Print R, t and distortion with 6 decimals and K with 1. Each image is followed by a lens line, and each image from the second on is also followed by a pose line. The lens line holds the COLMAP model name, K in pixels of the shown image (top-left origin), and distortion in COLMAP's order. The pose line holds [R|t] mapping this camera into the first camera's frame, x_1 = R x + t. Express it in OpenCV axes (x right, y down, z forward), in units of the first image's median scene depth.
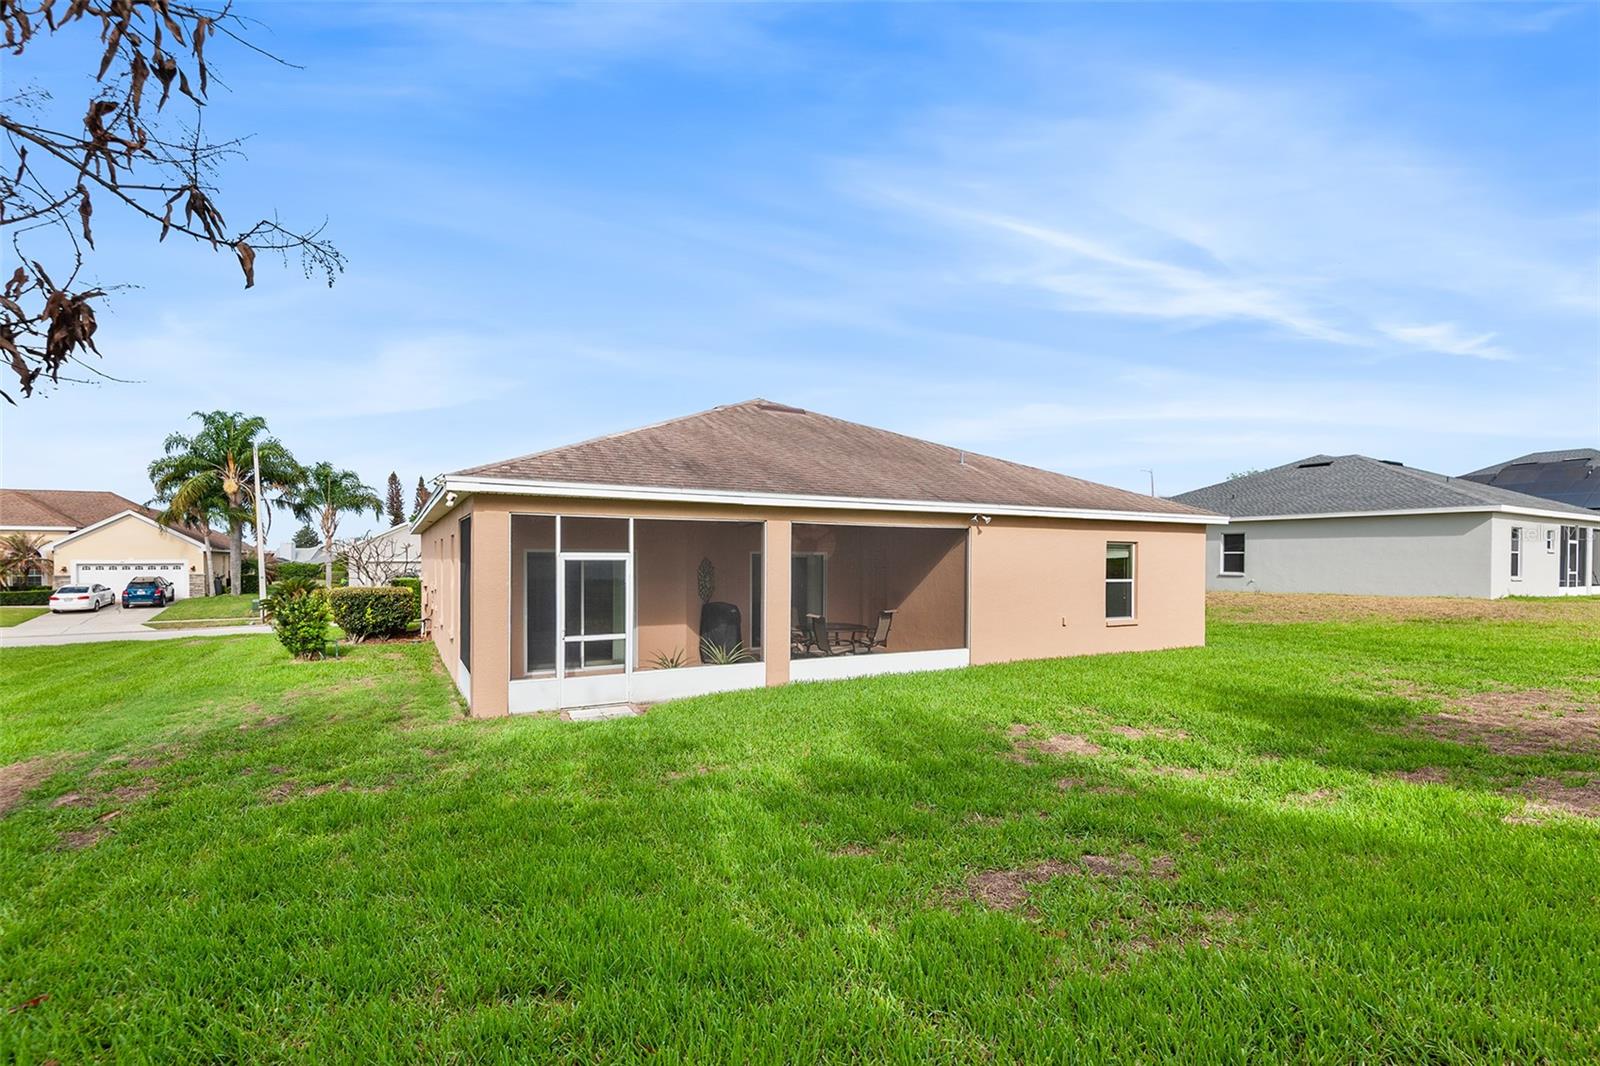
lens RADIAL K [[752.5, 0, 814.3], [0, 752.5, 545.5], [0, 0, 1]] dist [0.009336, -0.000012]
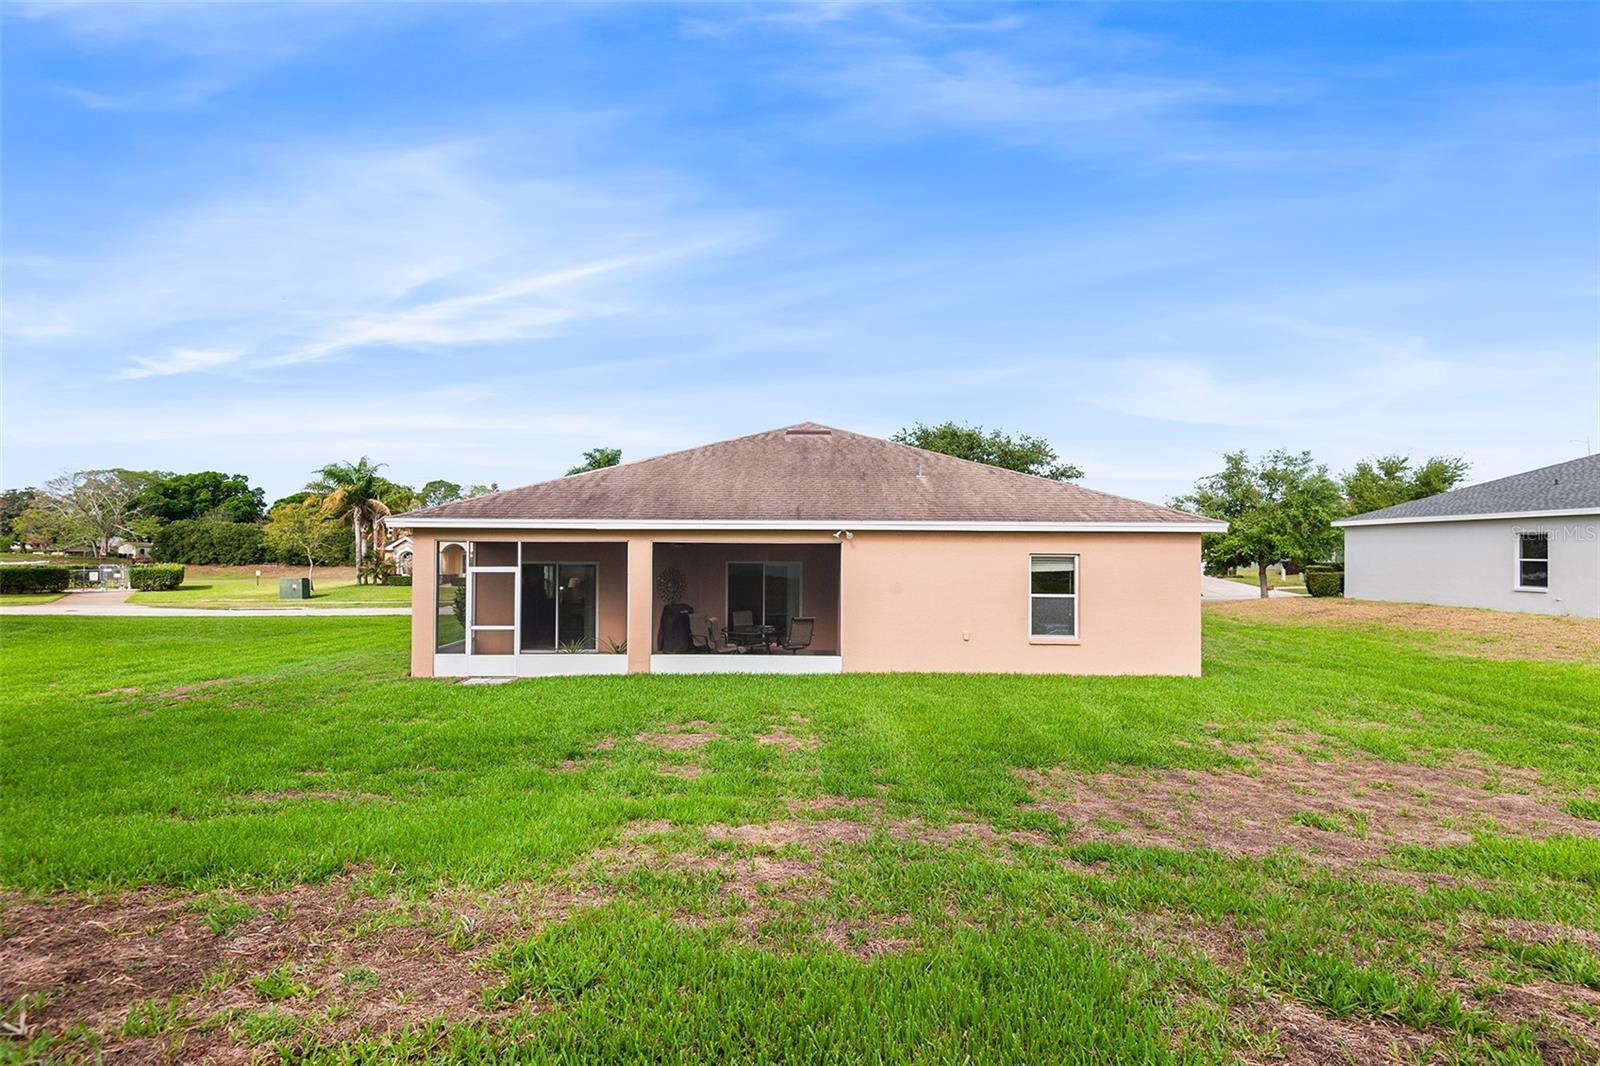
lens RADIAL K [[752.5, 0, 814.3], [0, 752.5, 545.5], [0, 0, 1]] dist [0.009336, -0.000012]
pose [[0.869470, -0.003728, -0.493972, 0.707197], [0.006242, 0.999975, 0.003439, -0.023713], [0.493947, -0.006074, 0.869471, 0.057754]]
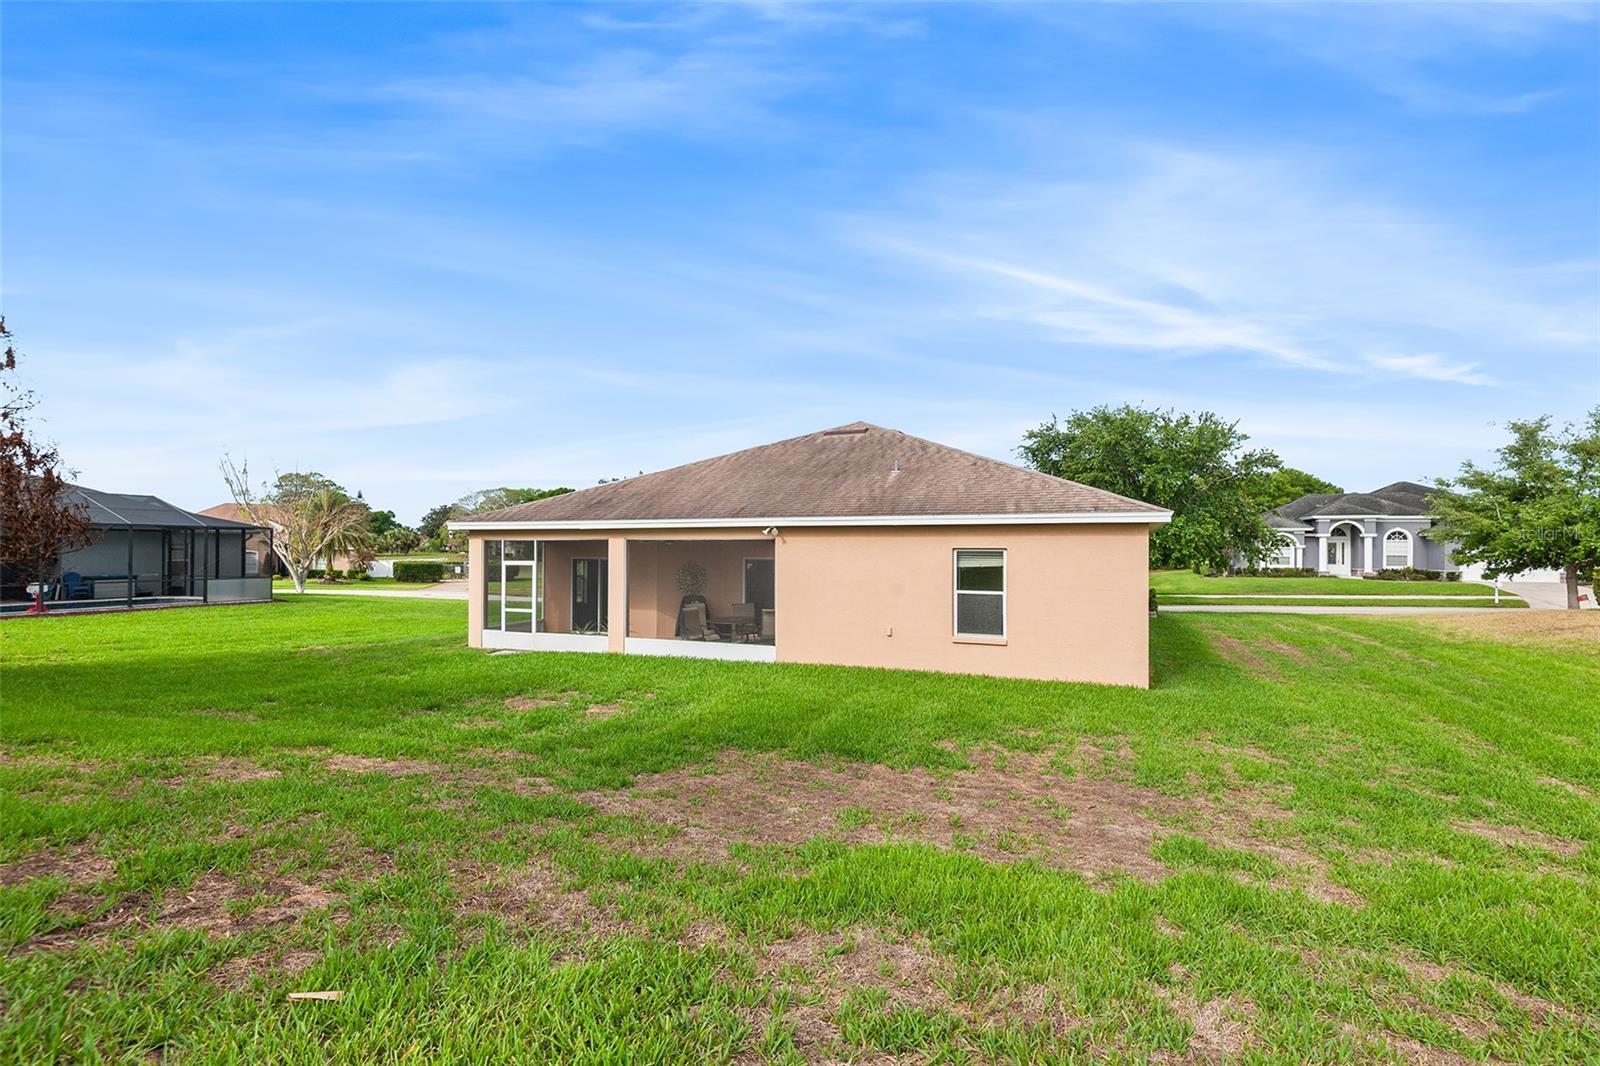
lens RADIAL K [[752.5, 0, 814.3], [0, 752.5, 545.5], [0, 0, 1]] dist [0.009336, -0.000012]
pose [[0.626669, -0.007375, -0.779250, 1.132304], [0.011858, 0.999930, 0.000074, -0.013017], [0.779195, -0.009287, 0.626713, 0.344533]]
